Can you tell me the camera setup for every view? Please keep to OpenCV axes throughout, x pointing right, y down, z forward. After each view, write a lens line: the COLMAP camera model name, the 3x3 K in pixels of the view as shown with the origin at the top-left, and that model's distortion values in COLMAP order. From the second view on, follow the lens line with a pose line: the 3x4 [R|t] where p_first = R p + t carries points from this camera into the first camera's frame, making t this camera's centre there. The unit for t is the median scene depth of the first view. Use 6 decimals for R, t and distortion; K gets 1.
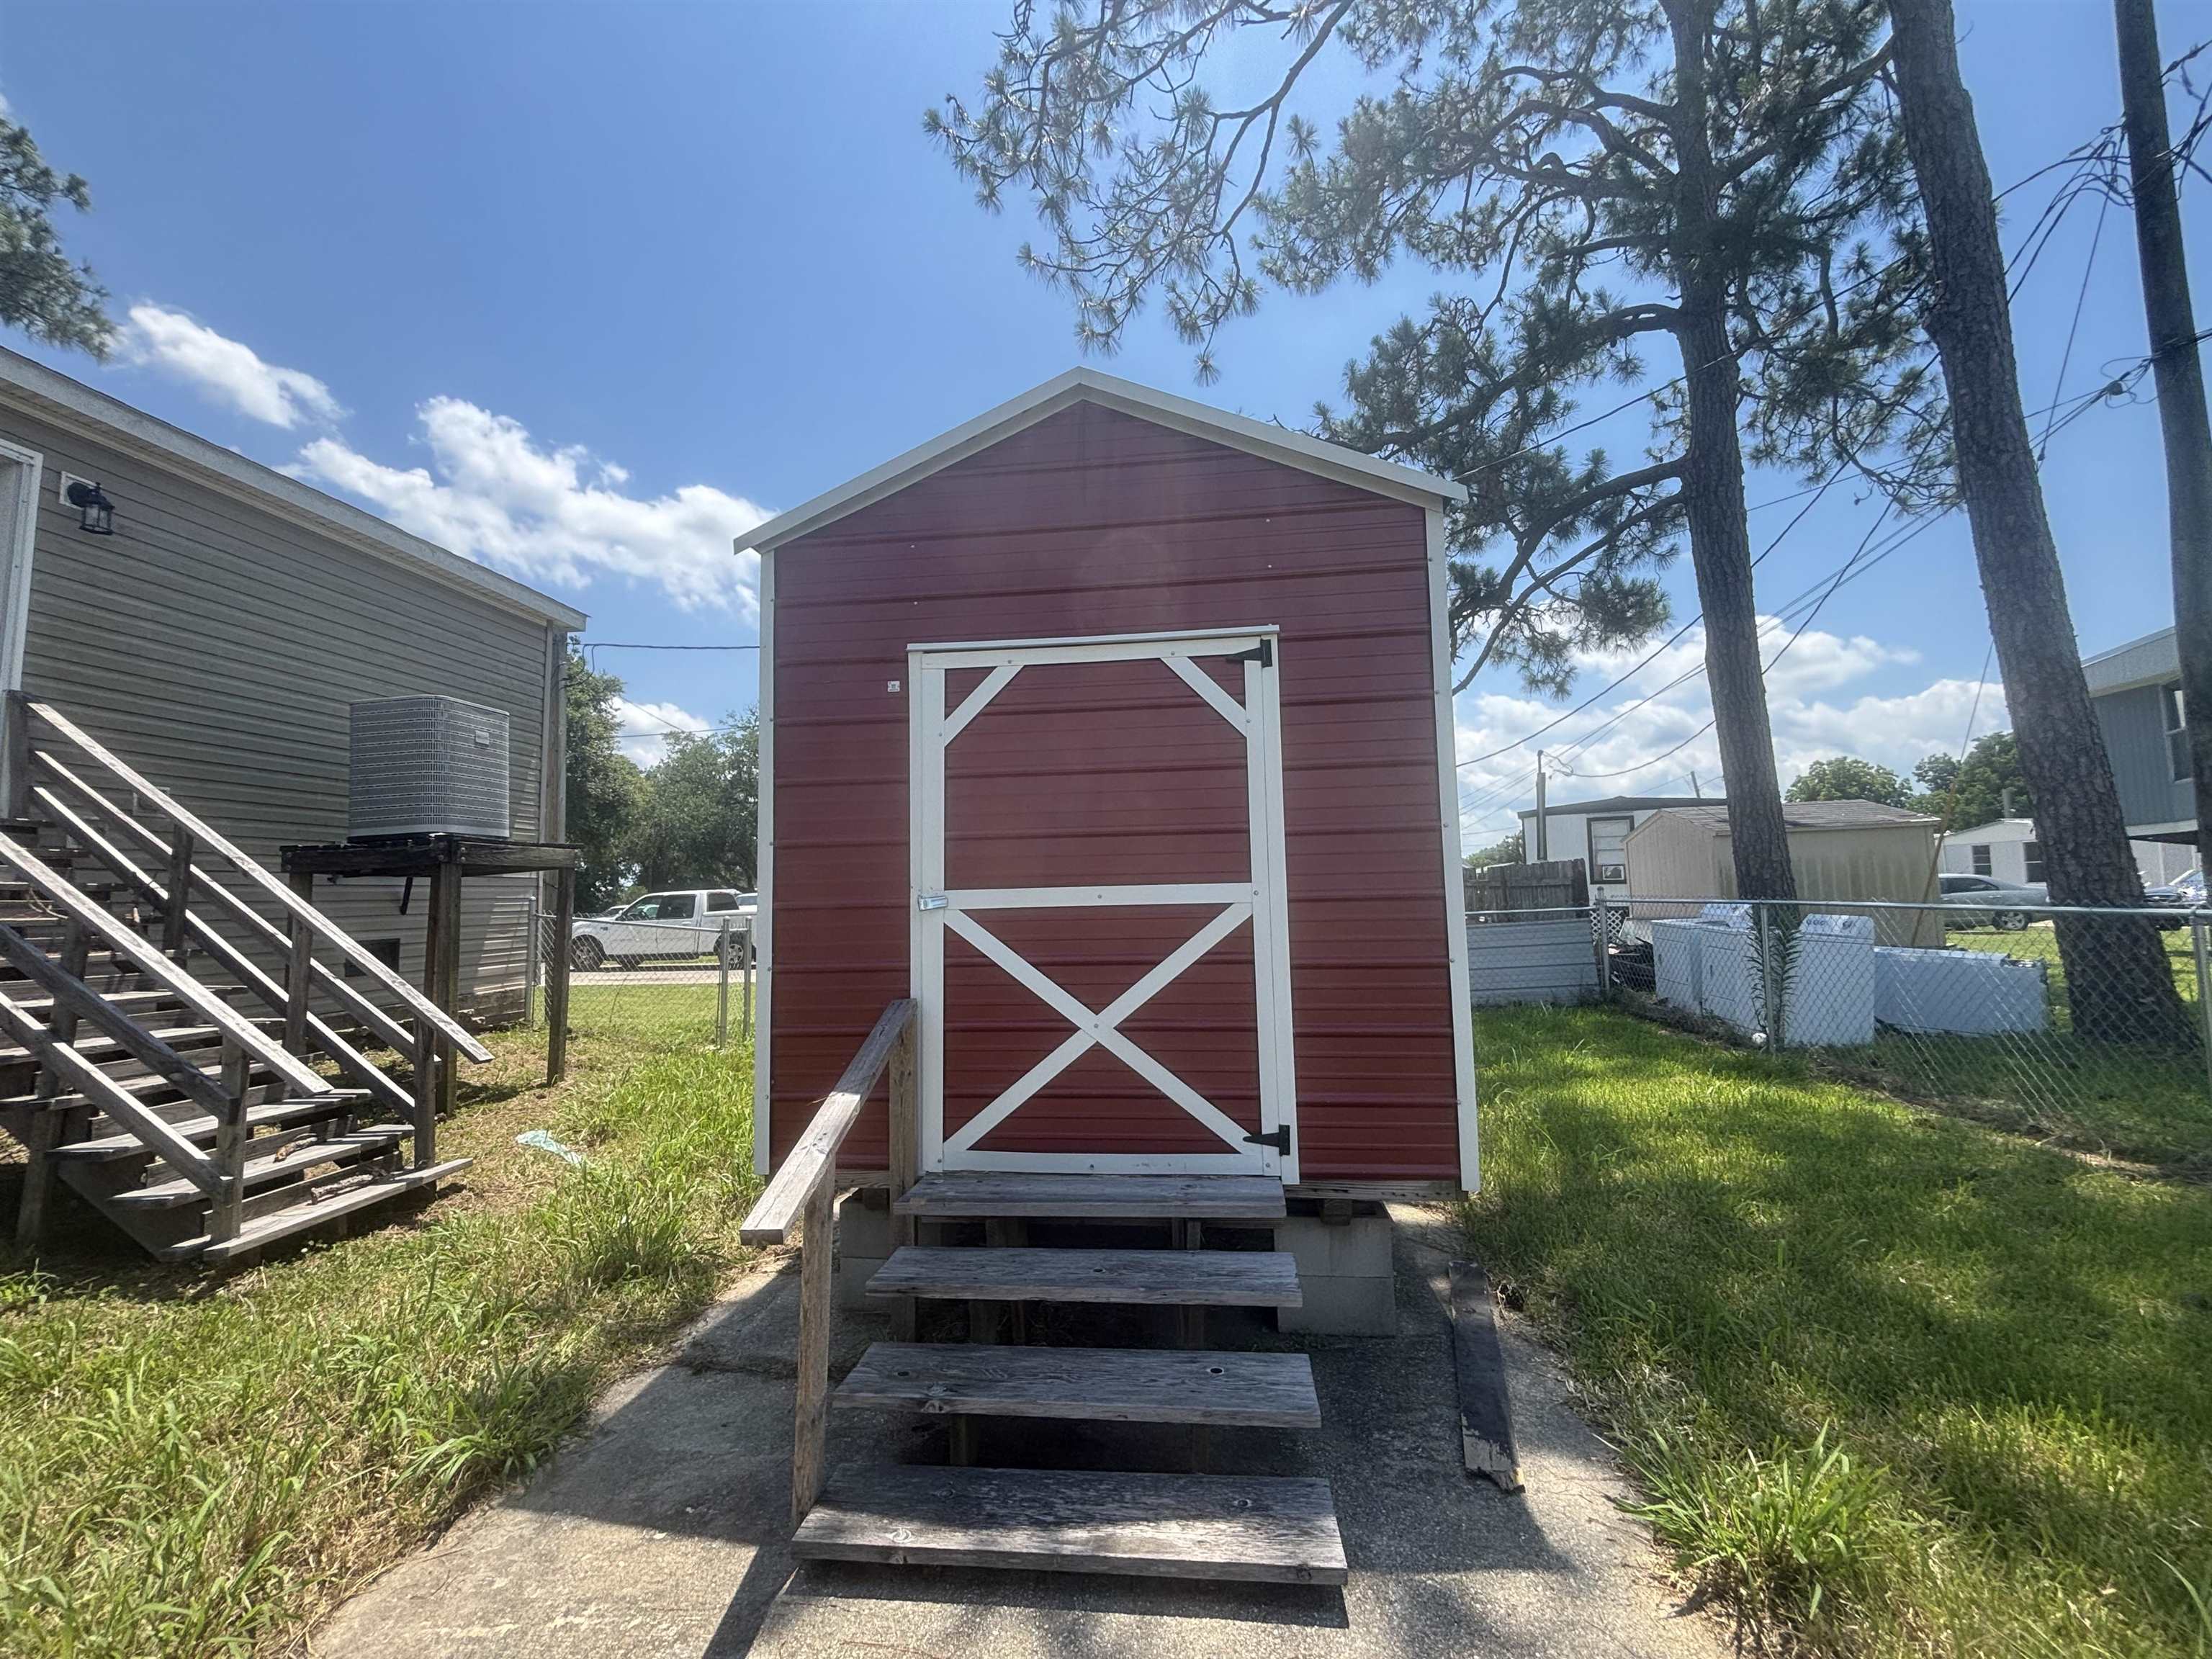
lens RADIAL K [[897.0, 0, 1105.1], [0, 897.0, 837.1], [0, 0, 1]] dist [-0.002461, -0.000516]
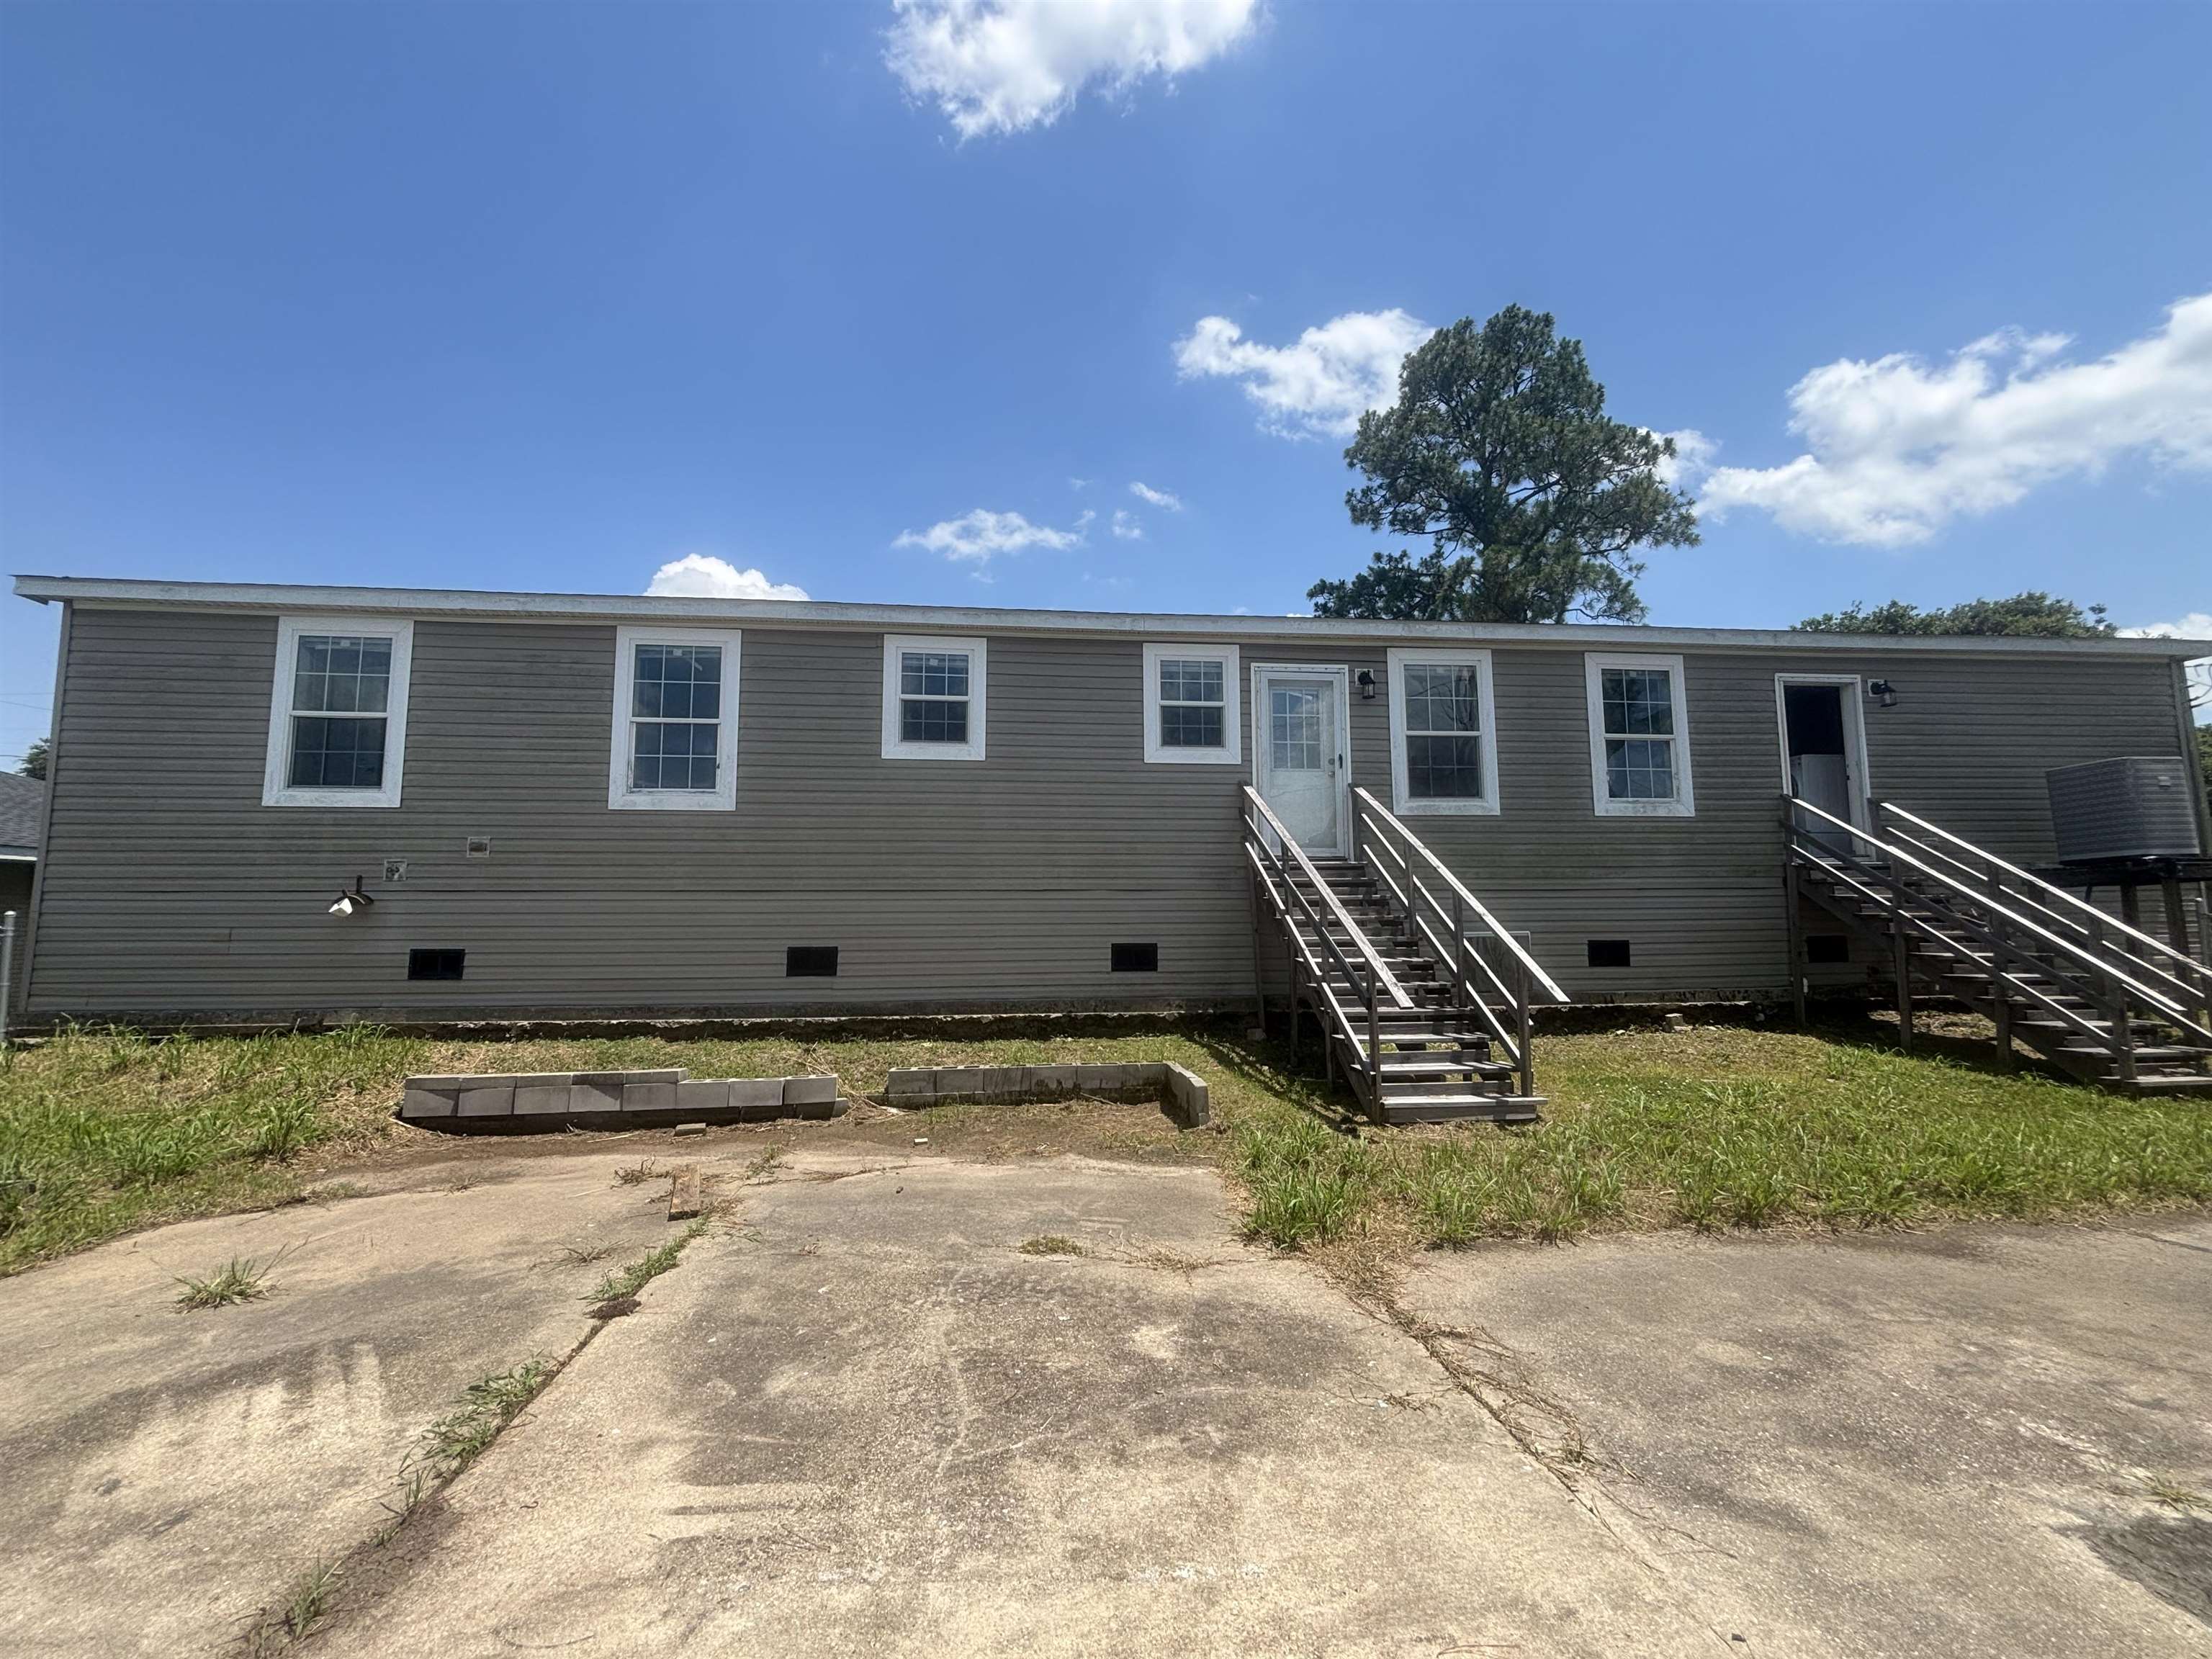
lens RADIAL K [[897.0, 0, 1105.2], [0, 897.0, 815.9], [0, 0, 1]] dist [-0.002461, -0.000516]
pose [[0.212380, -0.093834, -0.972672, 0.492732], [0.081011, 0.993643, -0.078169, -0.154790], [0.973823, -0.062196, 0.218631, -1.565185]]
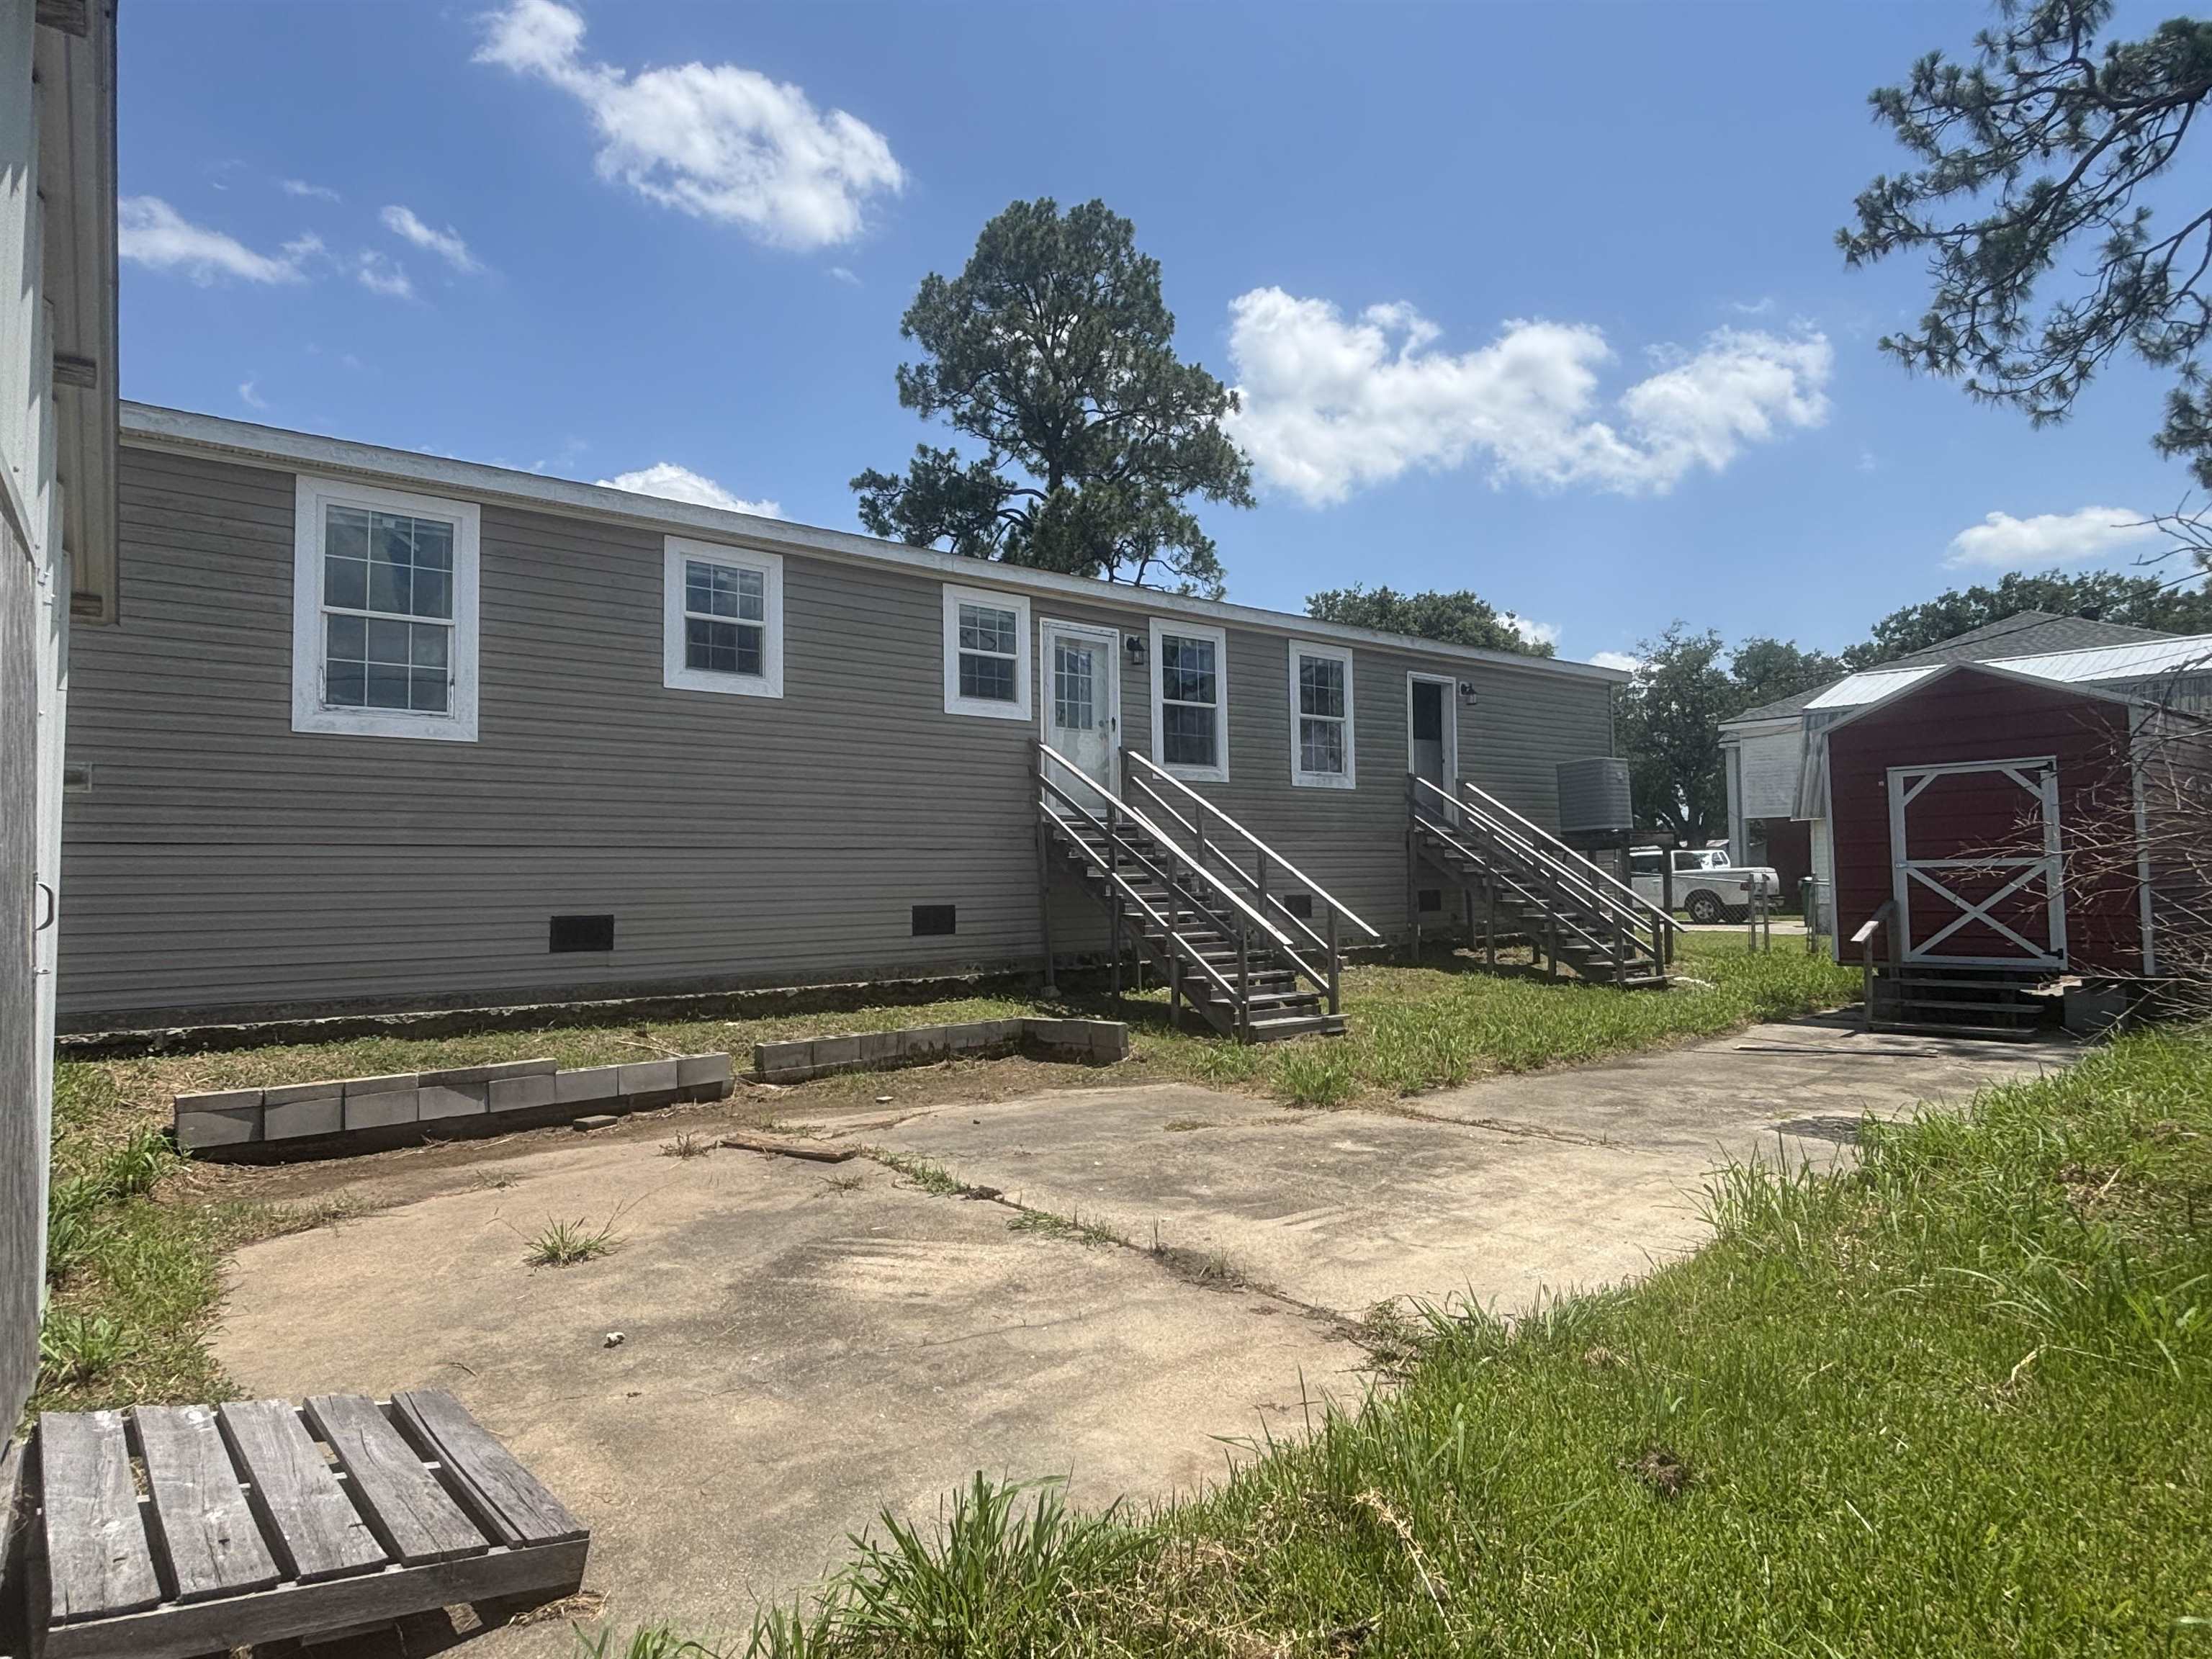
lens RADIAL K [[1199.2, 0, 1108.8], [0, 1199.2, 828.6], [0, 0, 1]] dist [0.001753, -0.002551]
pose [[0.703861, -0.026014, -0.709861, 0.616642], [0.061423, 0.997815, 0.024337, -0.241616], [0.707677, -0.060732, 0.703921, -2.869293]]
